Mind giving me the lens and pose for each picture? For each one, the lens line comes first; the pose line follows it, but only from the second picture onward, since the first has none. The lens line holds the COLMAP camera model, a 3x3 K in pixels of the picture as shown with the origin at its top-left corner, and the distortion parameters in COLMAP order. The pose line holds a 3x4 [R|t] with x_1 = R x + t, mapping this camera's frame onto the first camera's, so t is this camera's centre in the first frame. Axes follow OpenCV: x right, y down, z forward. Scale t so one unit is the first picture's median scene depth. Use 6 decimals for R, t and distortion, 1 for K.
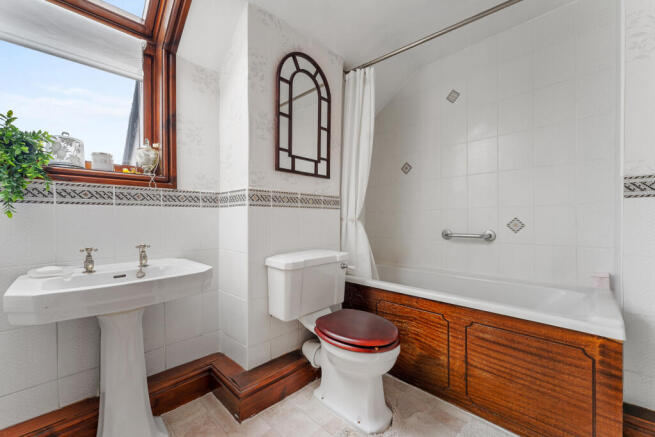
lens RADIAL K [[269.0, 0, 323.1], [0, 269.0, 218.7], [0, 0, 1]] dist [-0.004064, -0.000227]
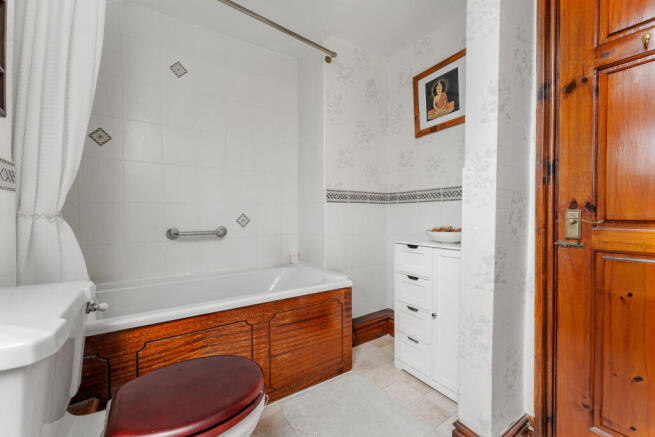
lens RADIAL K [[269.0, 0, 323.1], [0, 269.0, 218.7], [0, 0, 1]] dist [-0.004064, -0.000227]
pose [[0.170114, -0.010852, 0.985365, -0.421890], [-0.003685, 0.999925, 0.011649, 0.003648], [-0.985418, -0.005612, 0.170061, 0.623558]]
